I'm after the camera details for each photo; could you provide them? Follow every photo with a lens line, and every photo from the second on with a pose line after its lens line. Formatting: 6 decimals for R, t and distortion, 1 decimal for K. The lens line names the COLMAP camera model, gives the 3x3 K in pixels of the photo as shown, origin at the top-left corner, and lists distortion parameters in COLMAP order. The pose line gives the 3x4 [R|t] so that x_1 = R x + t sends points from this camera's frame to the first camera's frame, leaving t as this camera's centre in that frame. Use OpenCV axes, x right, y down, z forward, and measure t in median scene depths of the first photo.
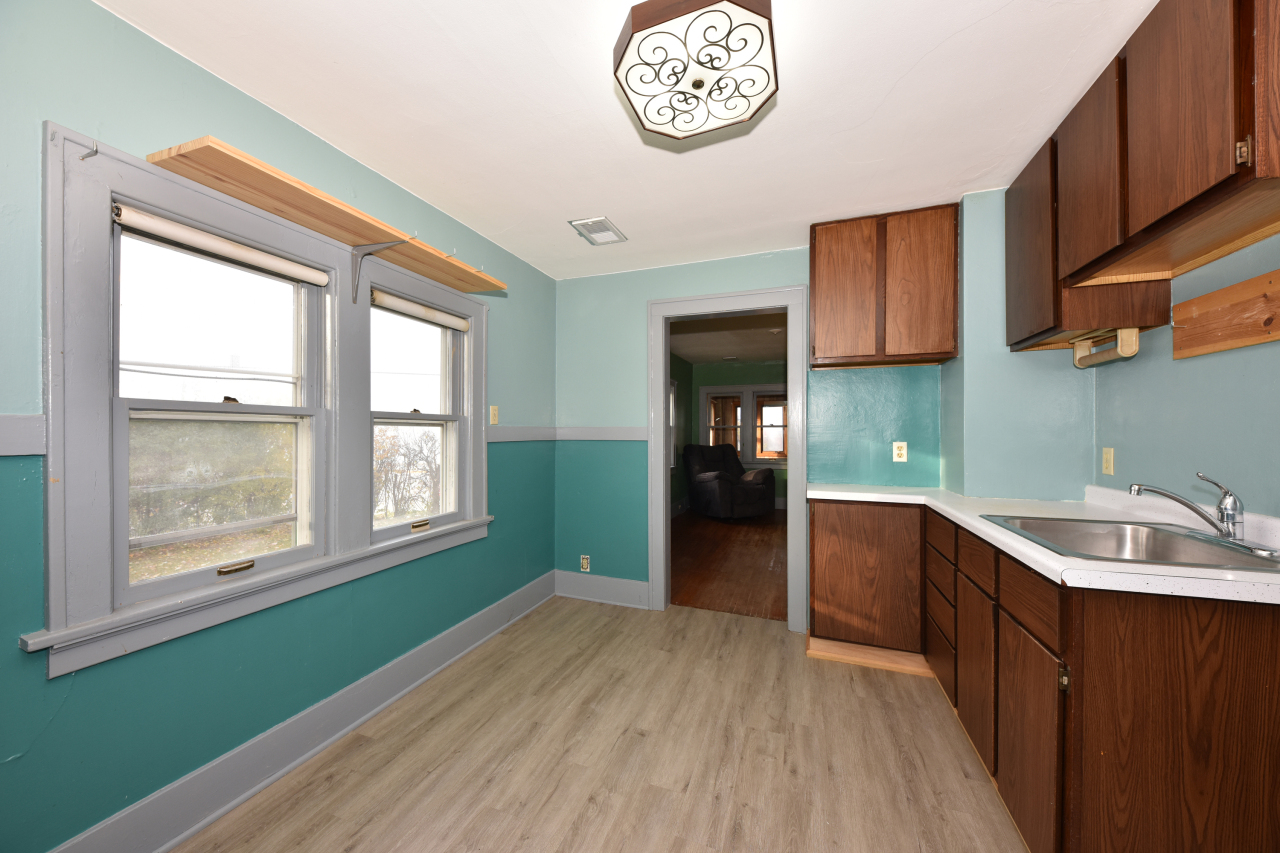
lens RADIAL K [[439.2, 0, 639.2], [0, 439.2, 432.2], [0, 0, 1]] dist [0.010208, -0.007816]
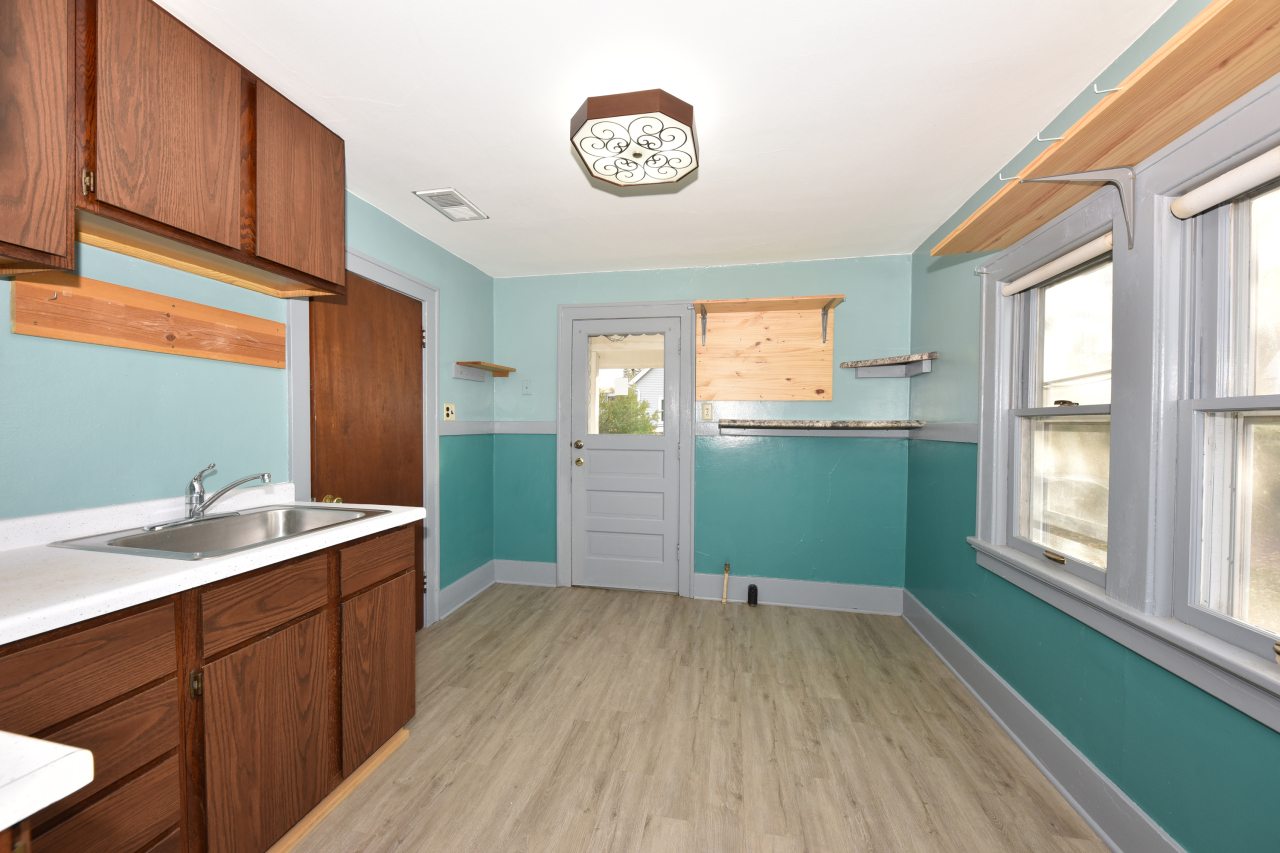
lens RADIAL K [[456.2, 0, 640.0], [0, 456.2, 426.5], [0, 0, 1]] dist [-0.000143, -0.000019]
pose [[-0.987342, -0.005384, -0.158516, 0.194114], [-0.005714, 0.999982, 0.001626, -0.007929], [0.158505, 0.002511, -0.987355, 1.356453]]
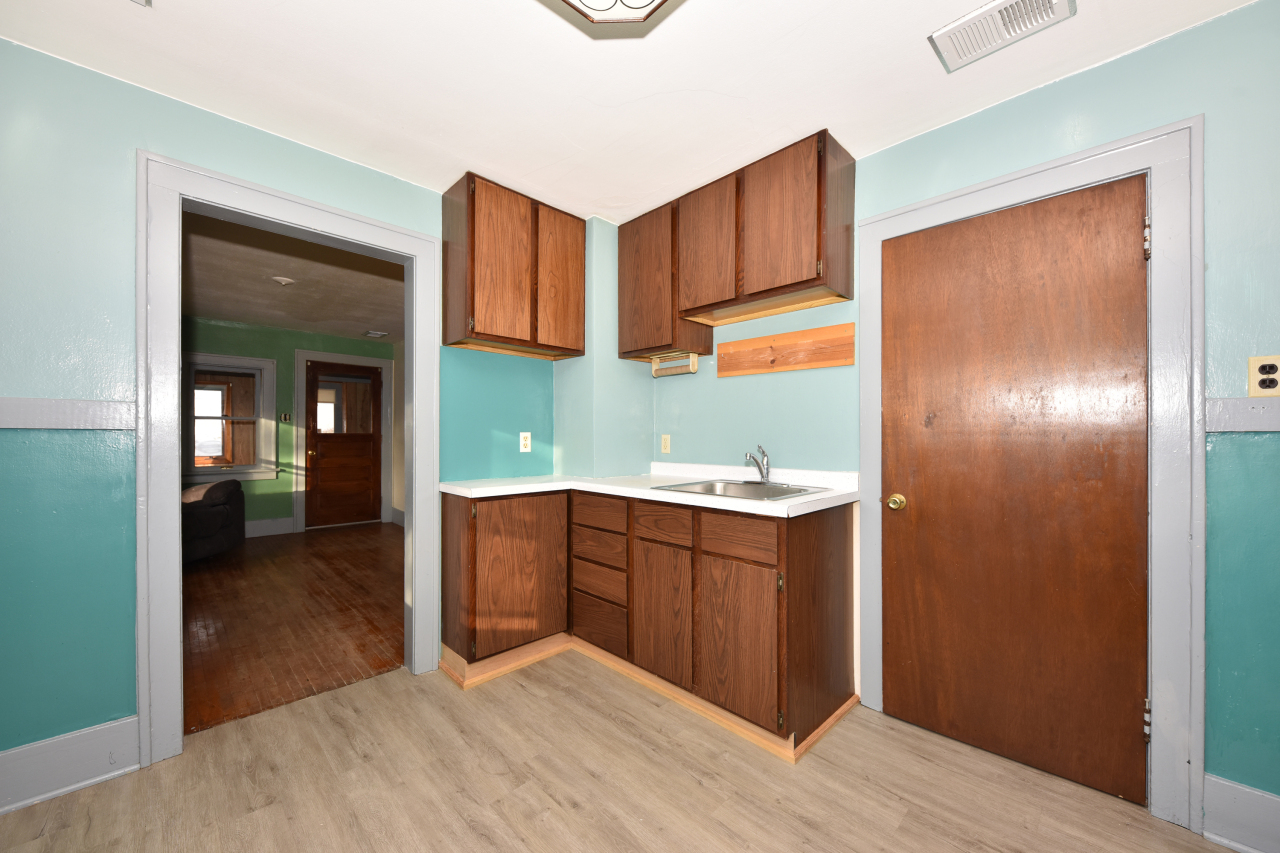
lens RADIAL K [[475.9, 0, 645.1], [0, 475.9, 433.3], [0, 0, 1]] dist [0.018678, -0.008858]
pose [[0.413243, 0.004928, 0.910607, -0.335235], [-0.004013, 0.999986, -0.003591, 0.032029], [-0.910612, -0.002171, 0.413257, 0.359893]]
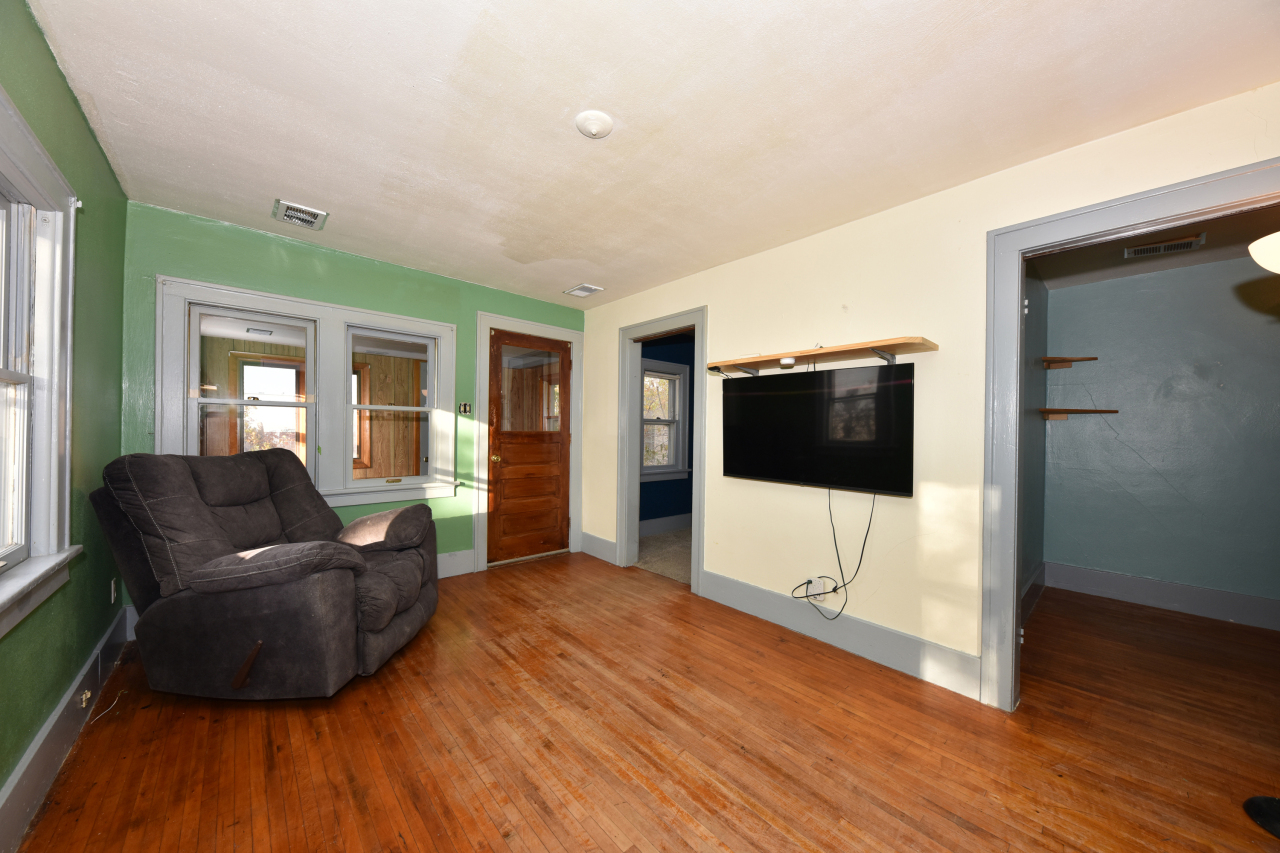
lens RADIAL K [[439.2, 0, 639.2], [0, 439.2, 432.2], [0, 0, 1]] dist [0.010208, -0.007816]
pose [[0.460734, 0.005616, 0.887521, 0.038708], [-0.014373, 0.999896, 0.001134, 0.024325], [-0.887422, -0.013279, 0.460766, 1.819293]]
